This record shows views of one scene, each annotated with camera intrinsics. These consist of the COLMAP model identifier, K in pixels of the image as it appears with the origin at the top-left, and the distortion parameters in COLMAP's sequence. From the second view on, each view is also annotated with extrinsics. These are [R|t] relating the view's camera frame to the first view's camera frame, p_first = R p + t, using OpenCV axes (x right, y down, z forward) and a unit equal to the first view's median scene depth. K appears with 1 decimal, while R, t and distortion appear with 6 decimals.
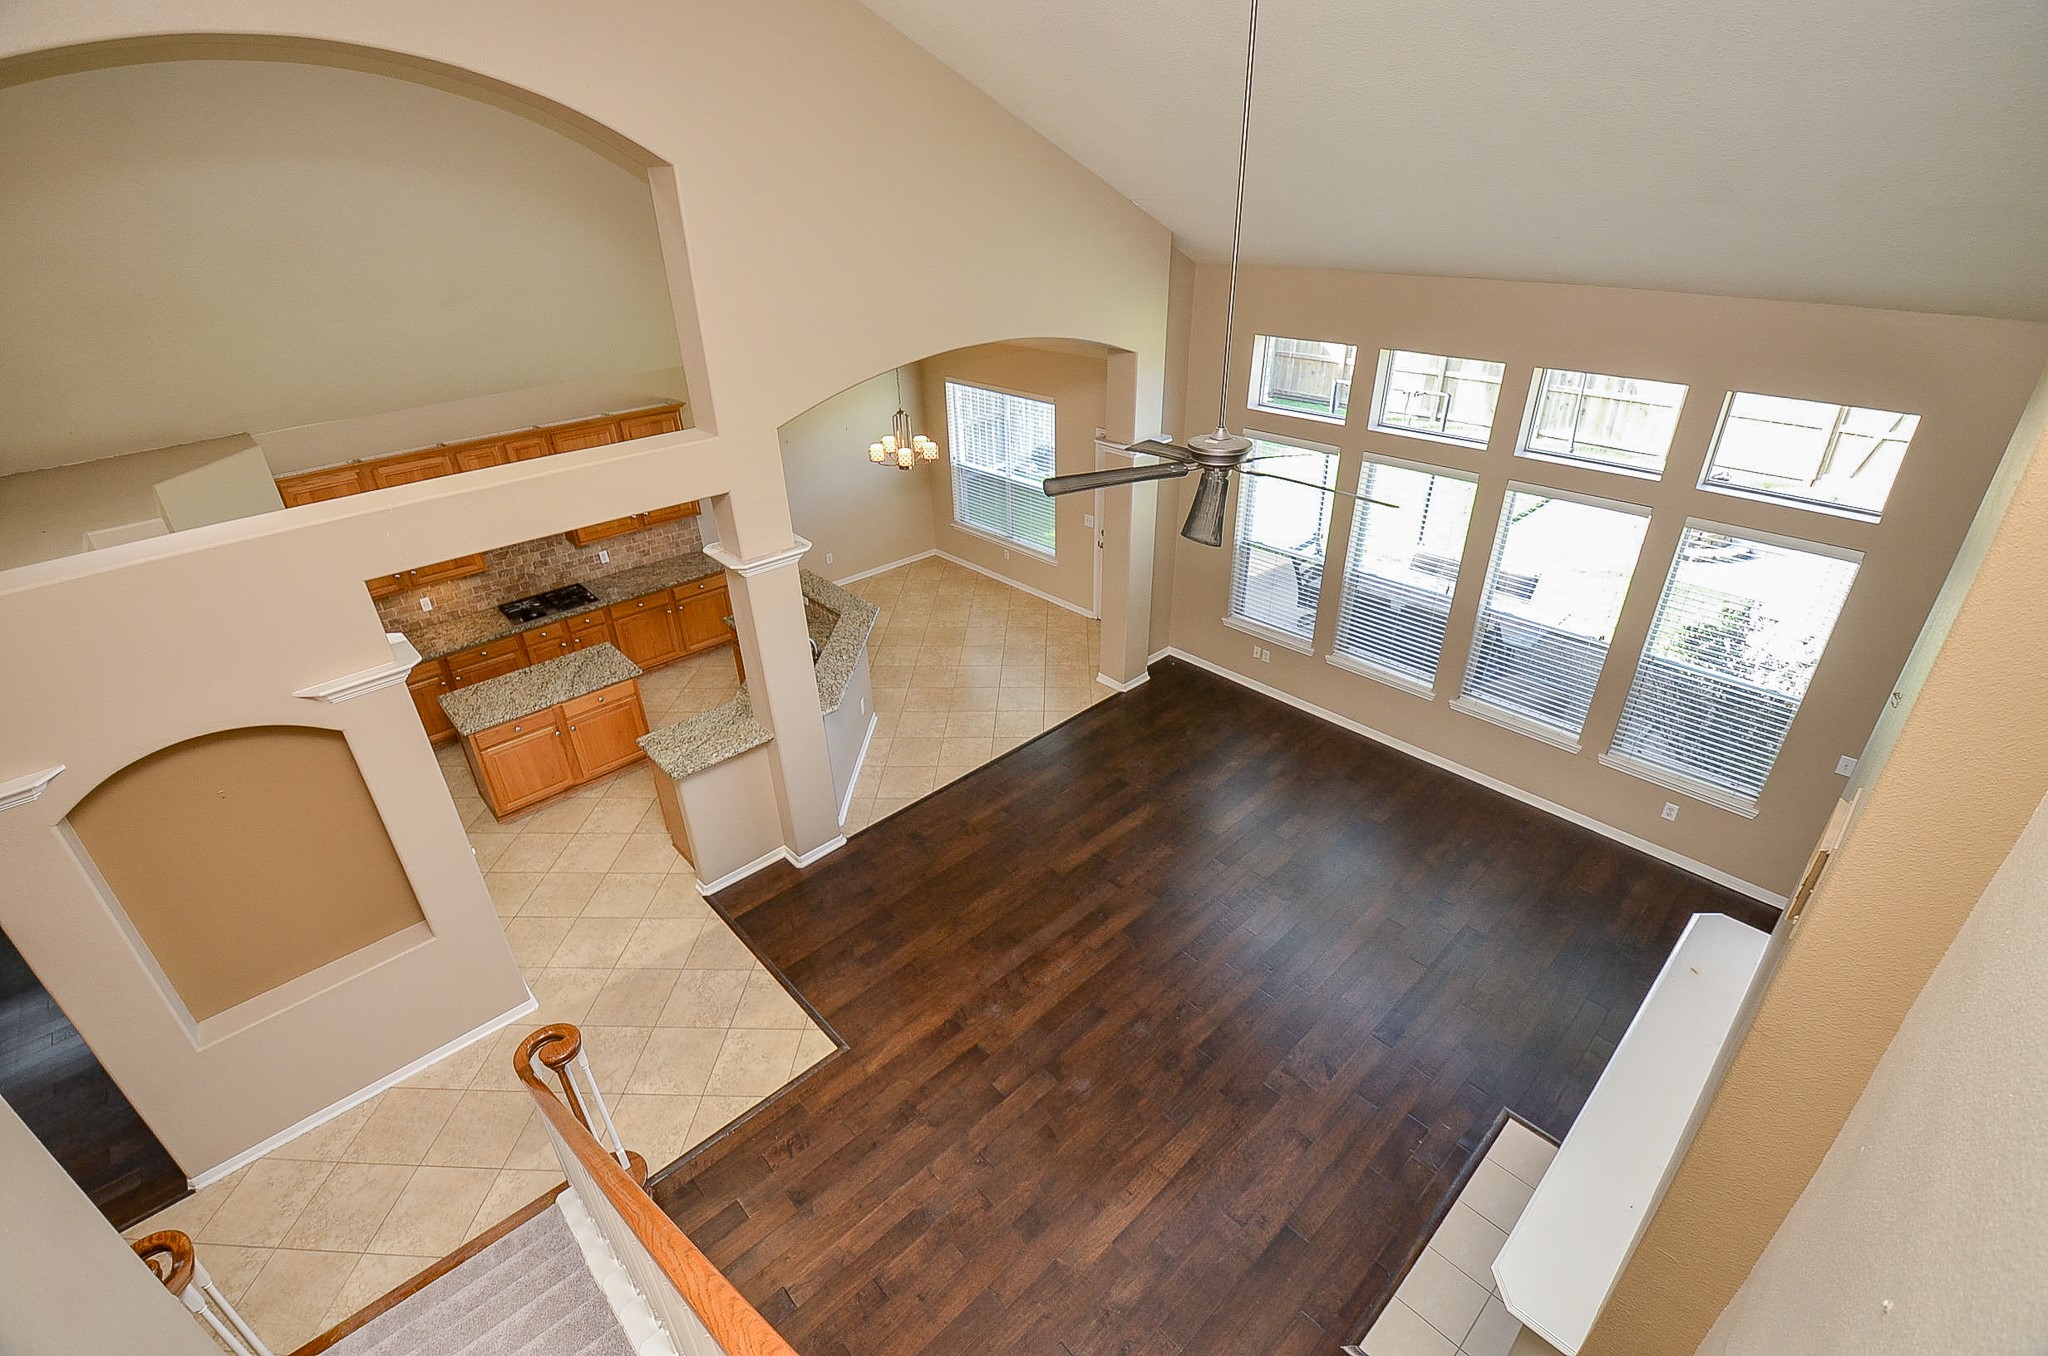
lens RADIAL K [[921.6, 0, 1029.5], [0, 921.6, 659.3], [0, 0, 1]] dist [-0.001451, -0.000327]
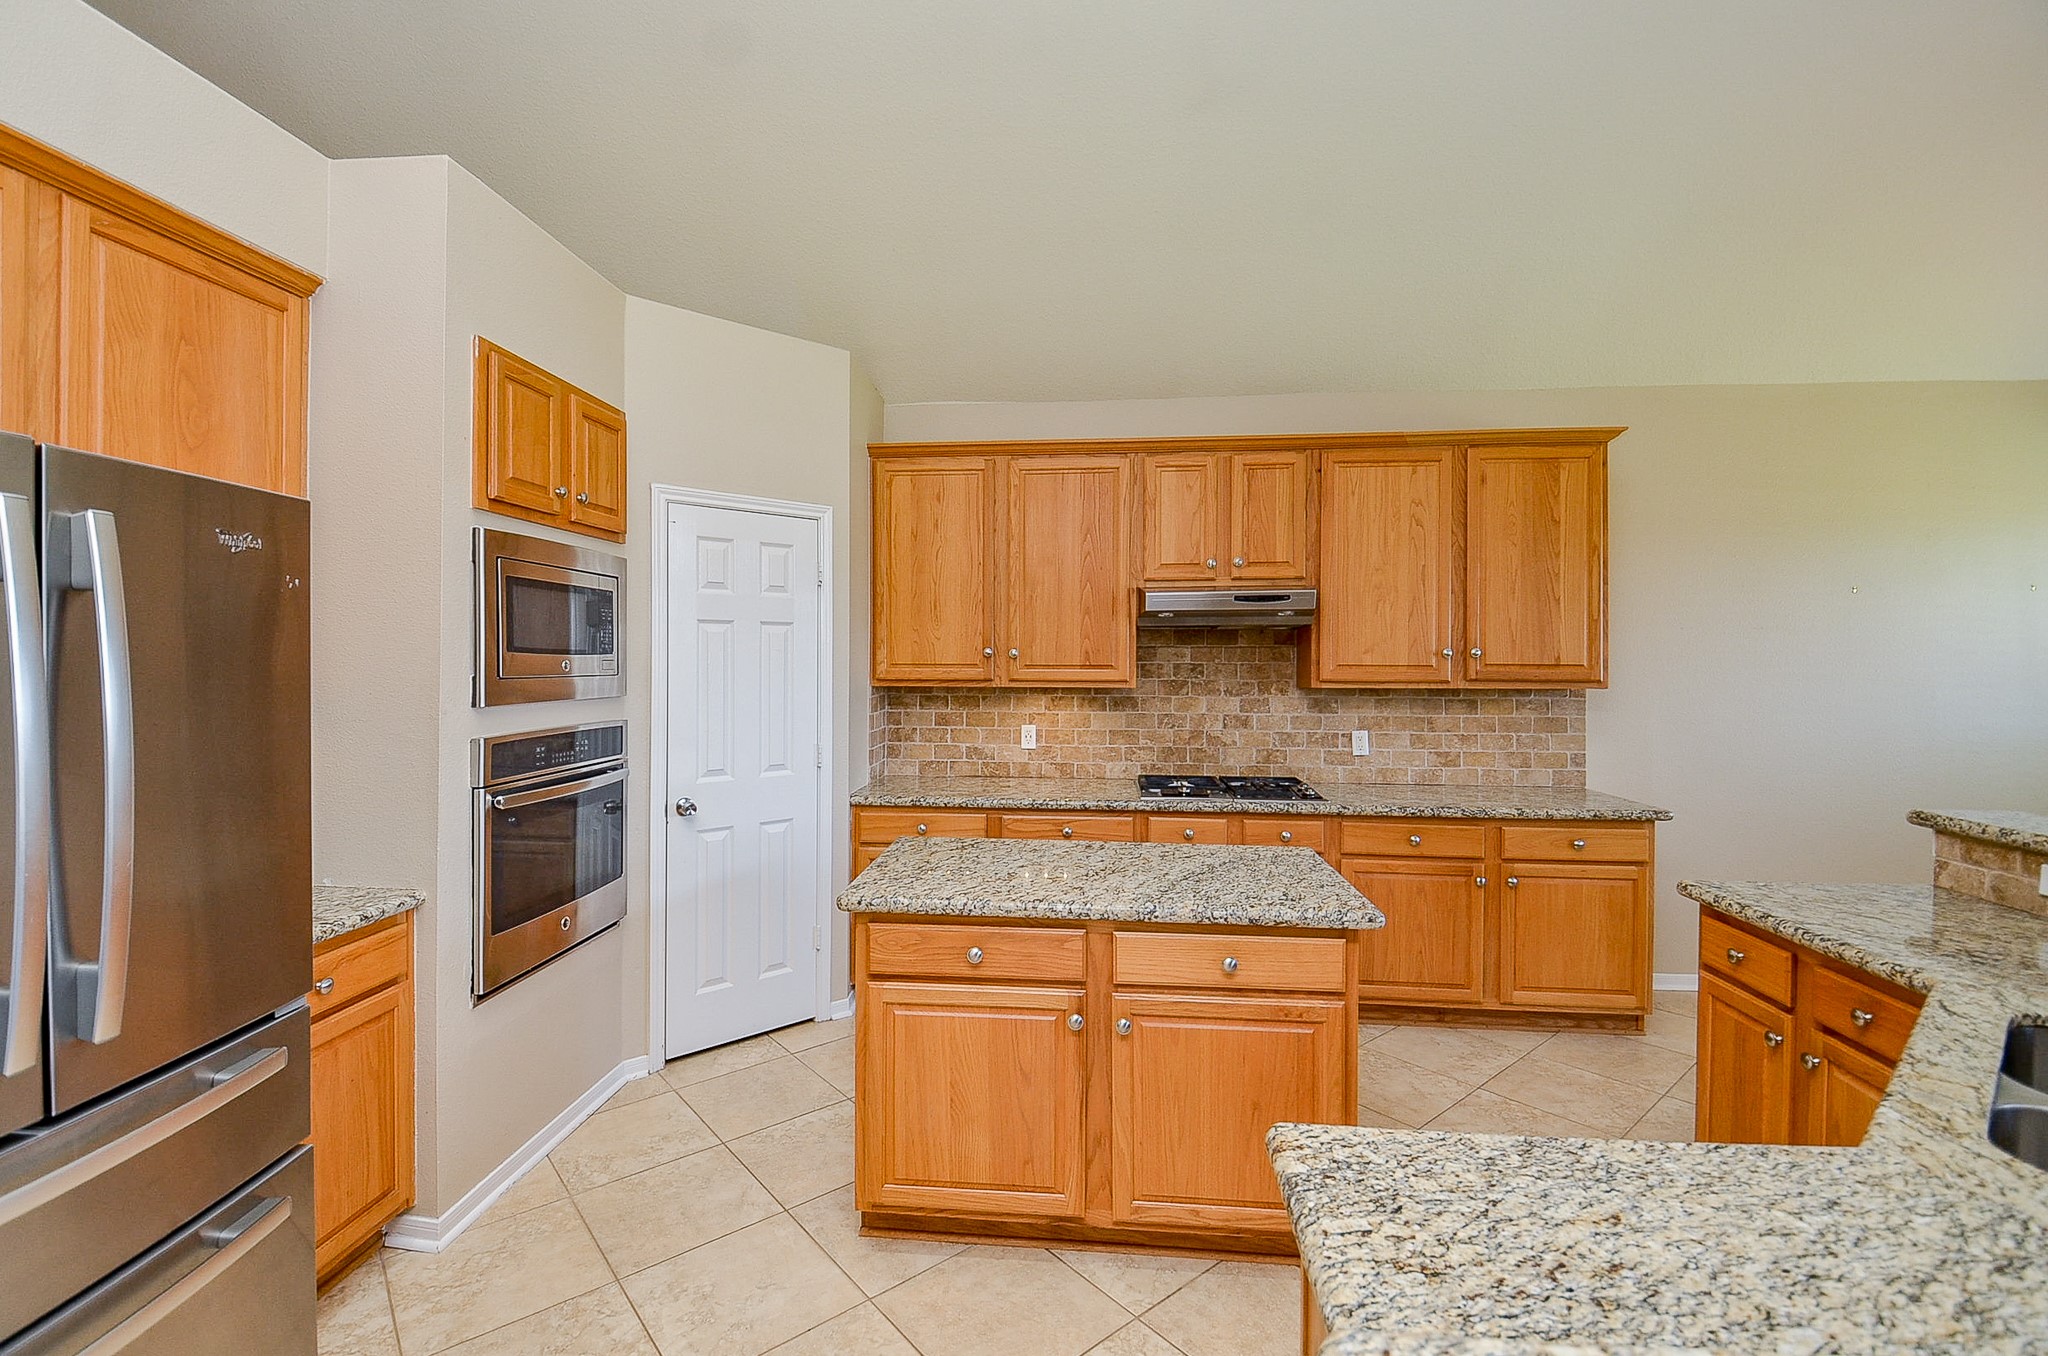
lens RADIAL K [[881.4, 0, 1006.1], [0, 881.4, 658.2], [0, 0, 1]] dist [0.001014, -0.000102]
pose [[0.659036, 0.023993, -0.751729, -0.309644], [-0.372401, 0.878780, -0.298434, 0.071467], [0.653444, 0.476623, 0.588083, 0.760723]]
